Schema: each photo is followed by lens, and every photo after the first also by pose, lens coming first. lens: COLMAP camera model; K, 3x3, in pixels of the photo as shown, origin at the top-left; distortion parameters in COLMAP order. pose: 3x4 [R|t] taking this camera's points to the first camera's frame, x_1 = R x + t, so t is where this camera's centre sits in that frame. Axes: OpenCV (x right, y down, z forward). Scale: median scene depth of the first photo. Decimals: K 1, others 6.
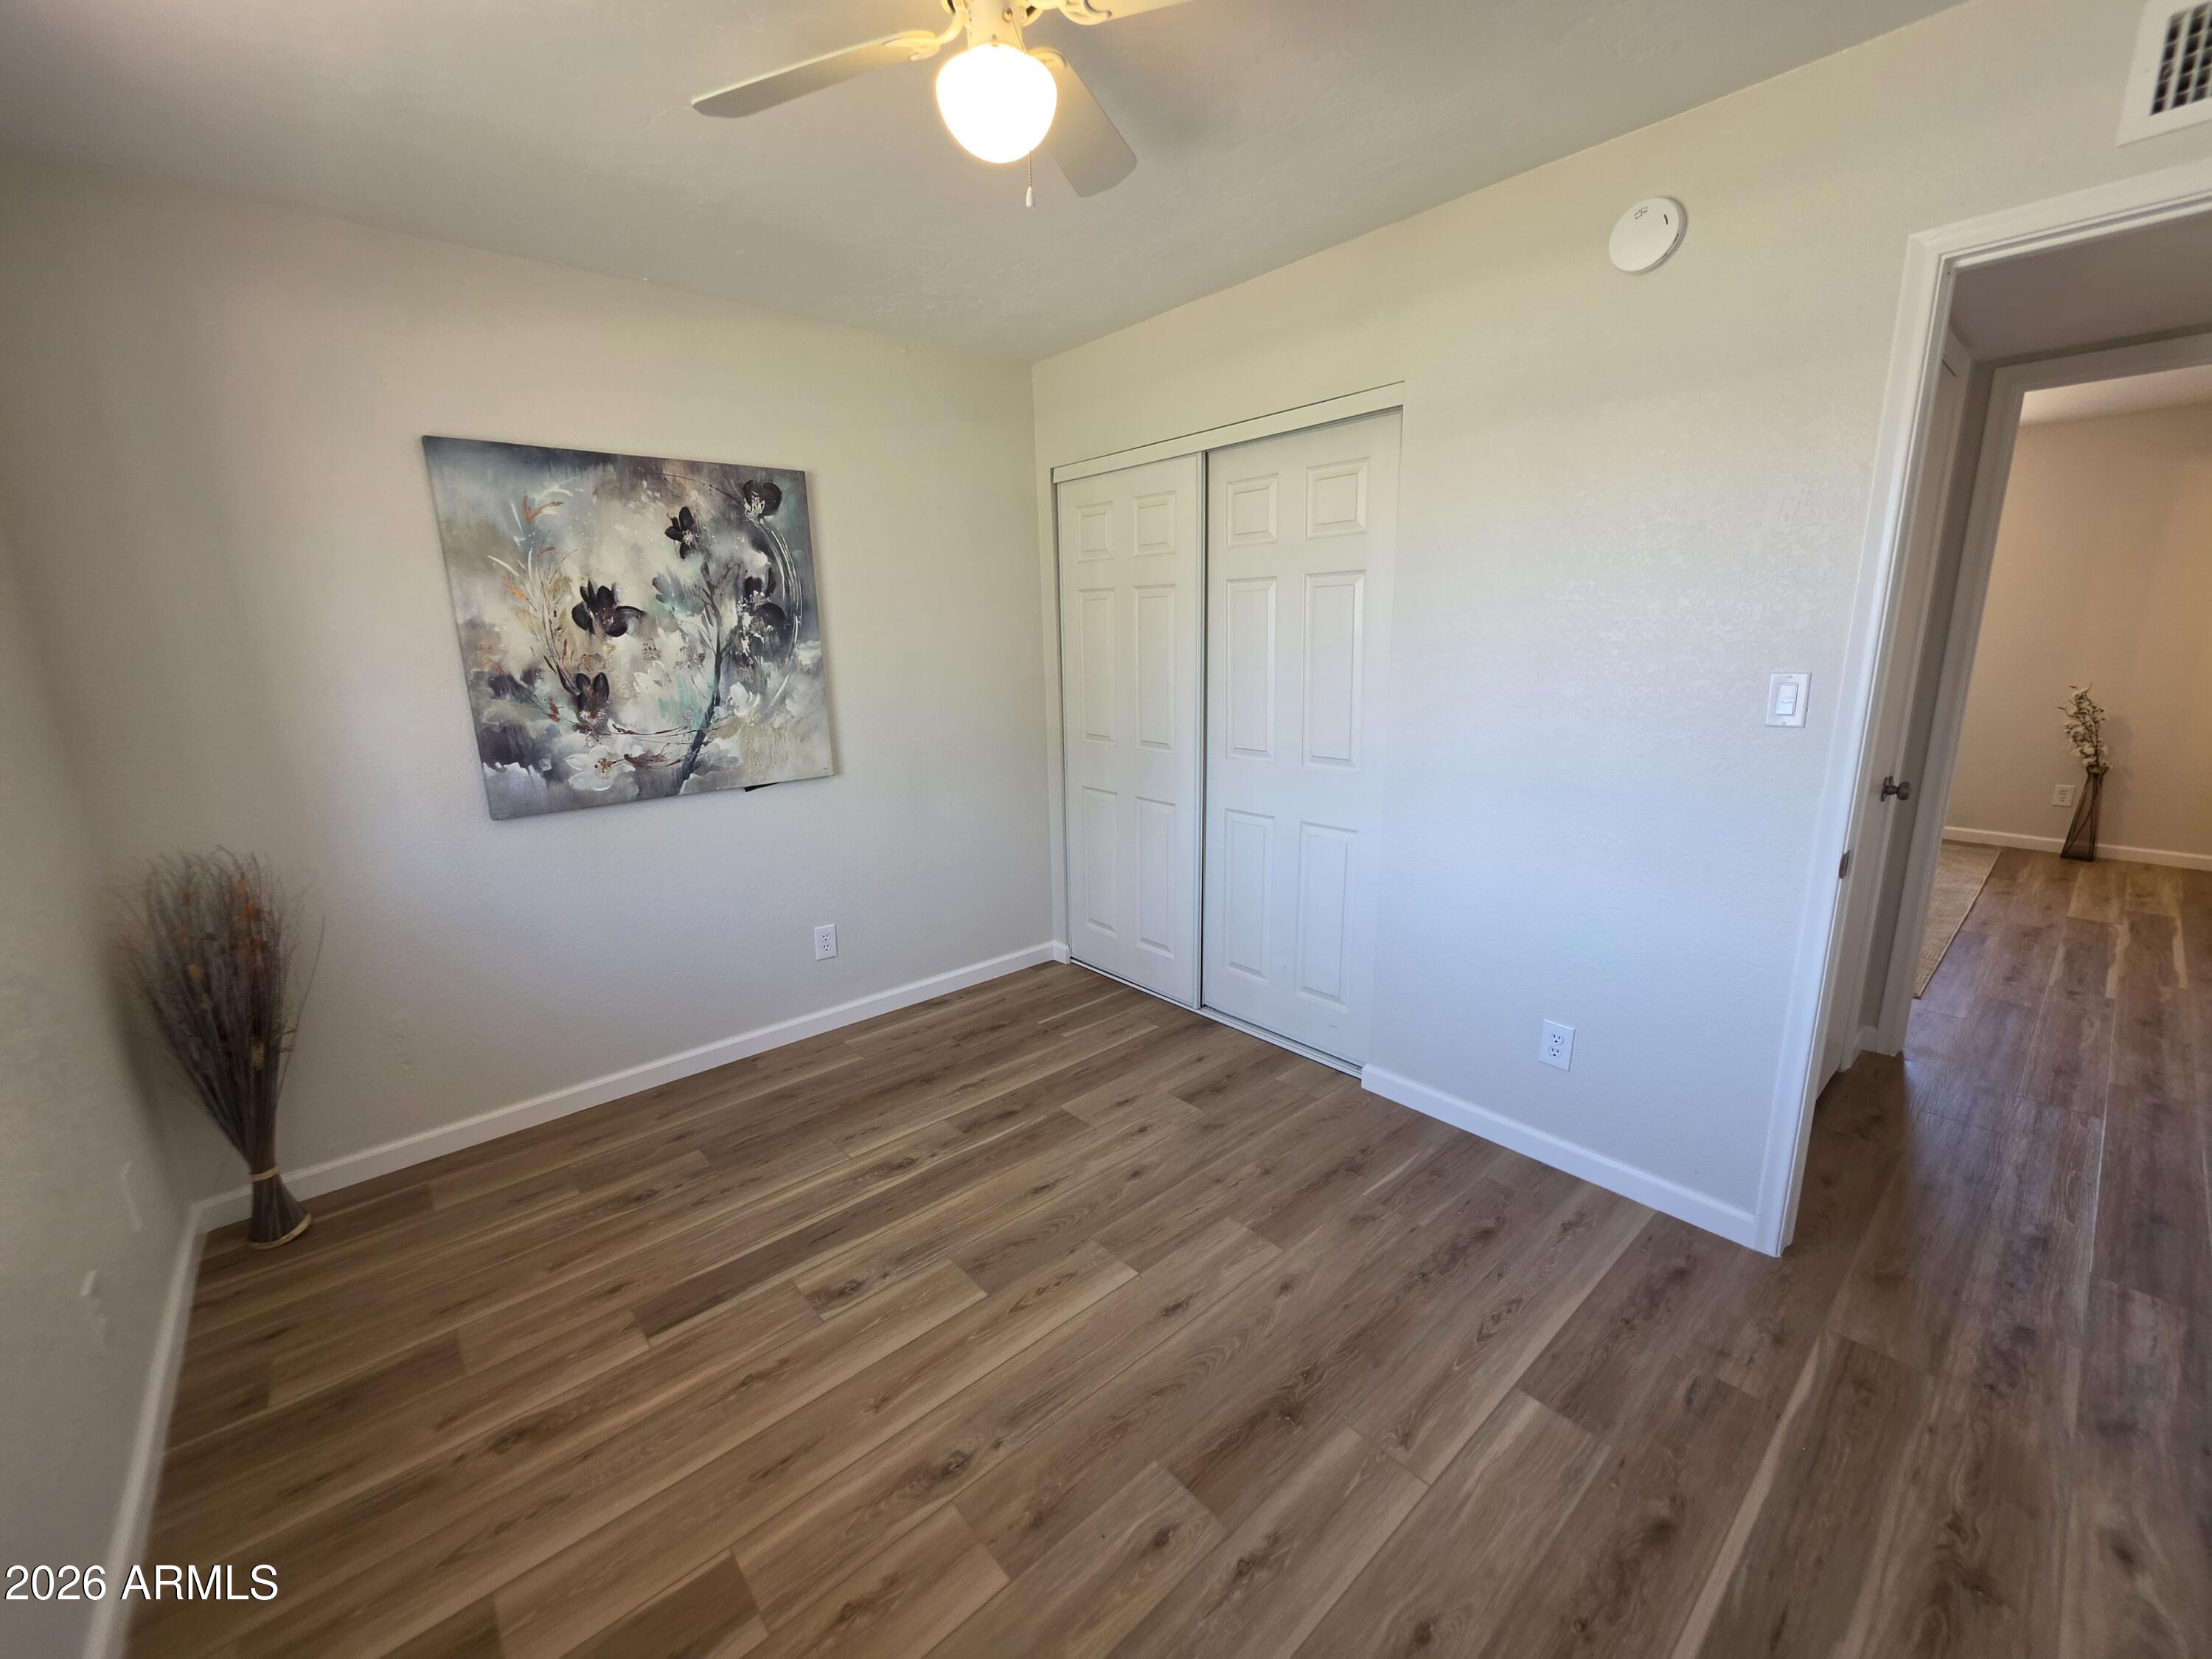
lens RADIAL K [[885.8, 0, 1094.3], [0, 885.8, 824.5], [0, 0, 1]] dist [-0.005666, 0.000602]
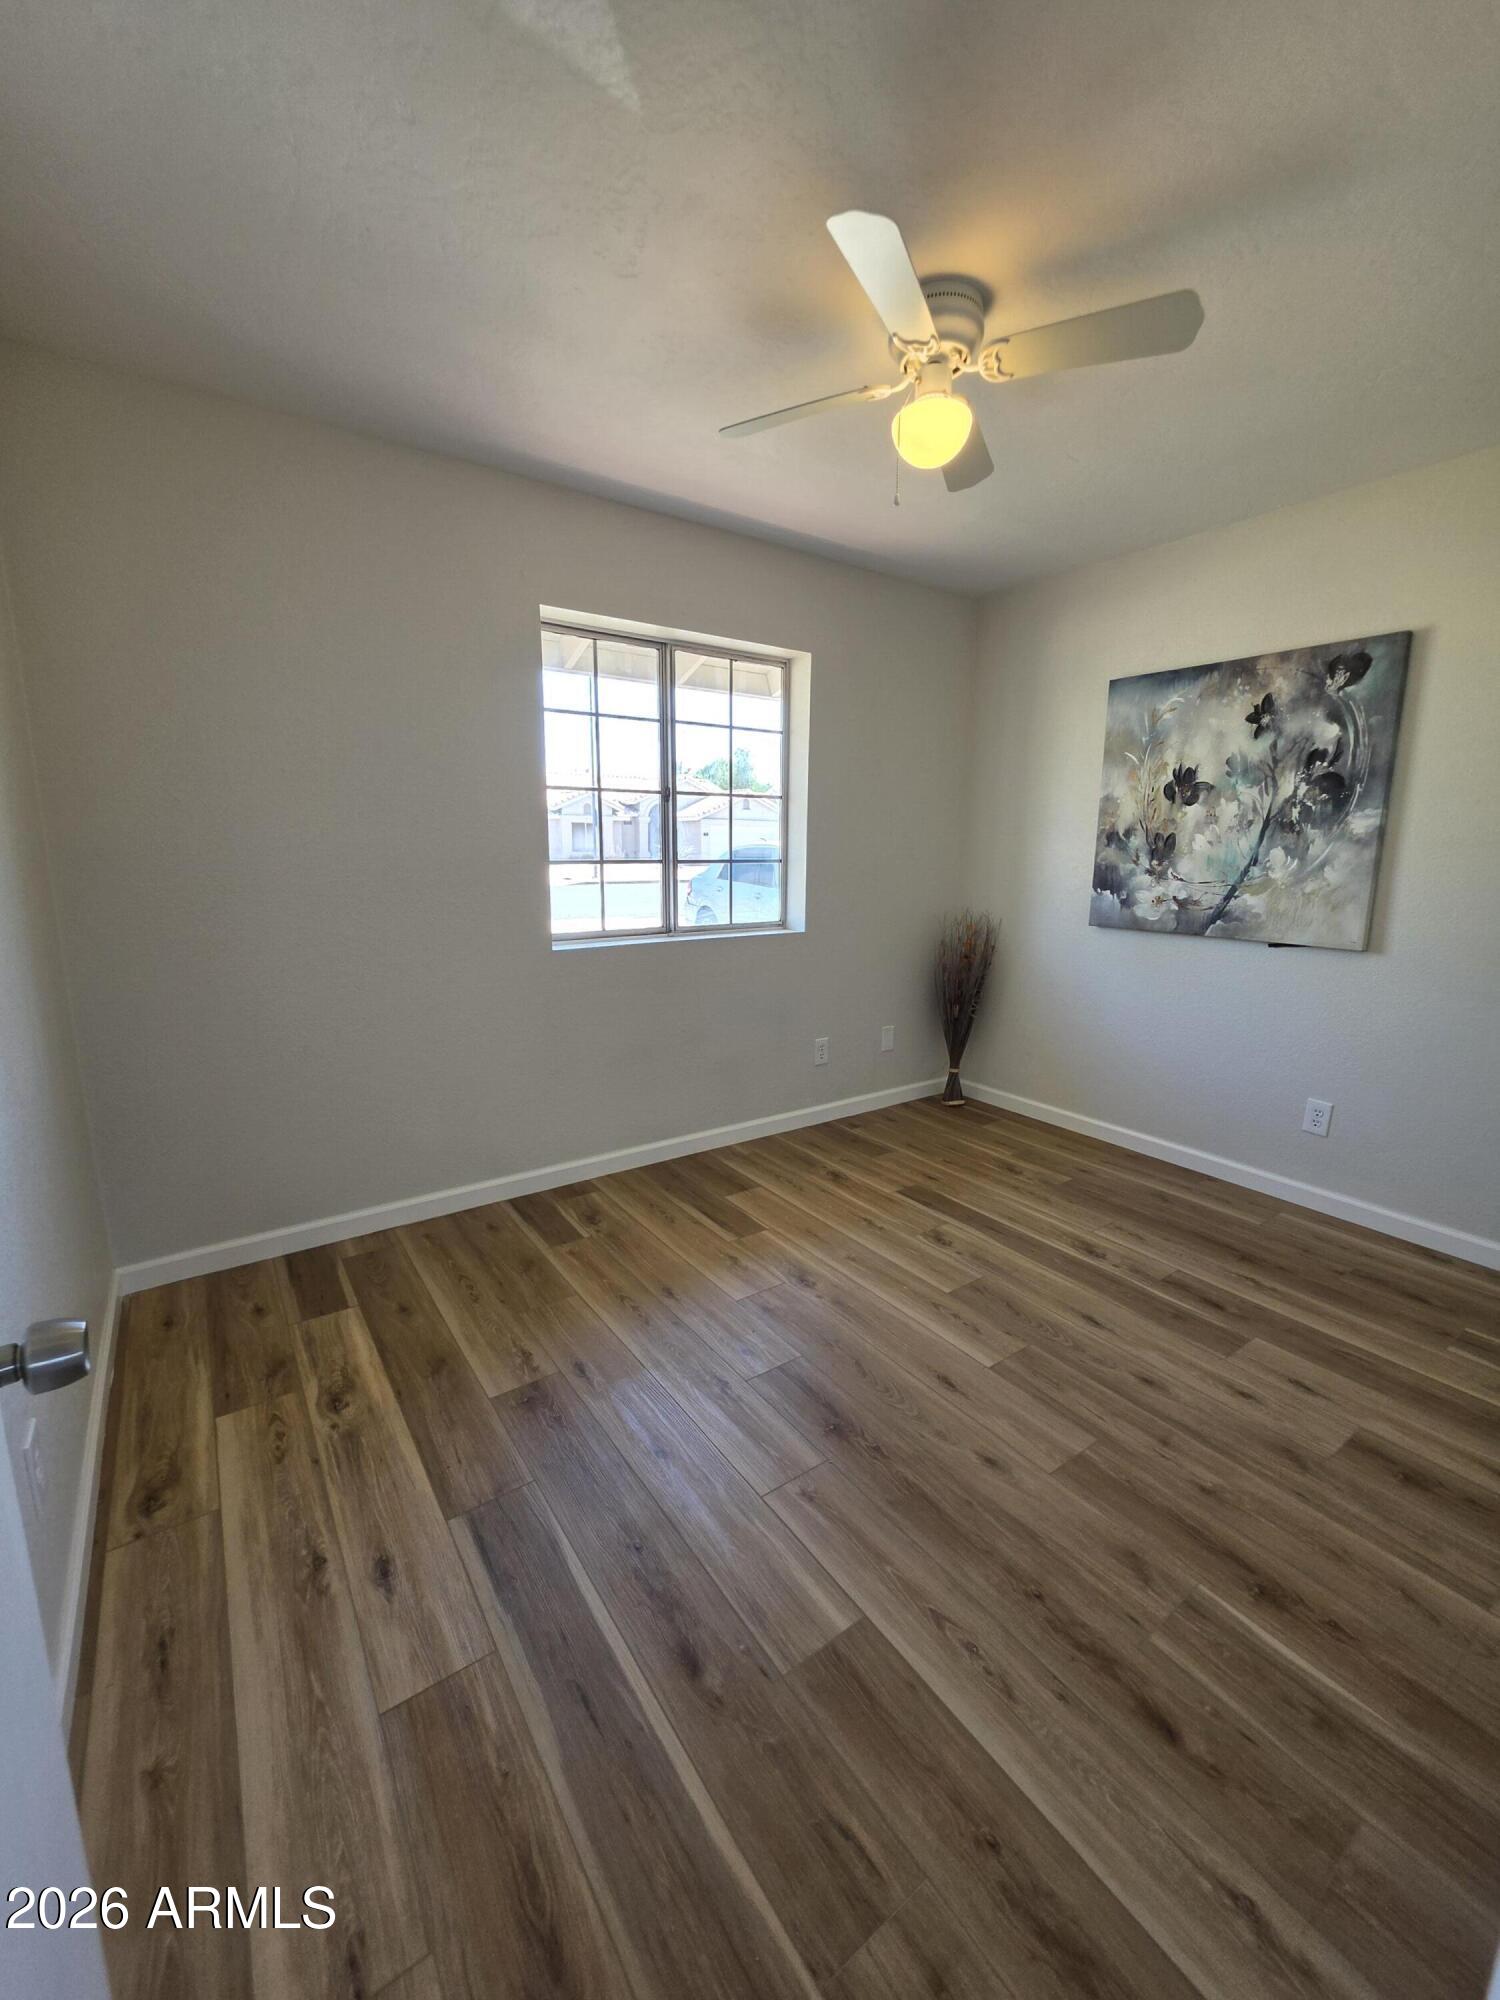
lens RADIAL K [[800.9, 0, 763.2], [0, 800.9, 995.7], [0, 0, 1]] dist [-0.005666, 0.000602]
pose [[-0.086198, 0.210334, -0.973822, 0.750331], [-0.220644, 0.949157, 0.224537, -0.075427], [0.971538, 0.234223, -0.035407, 0.516159]]
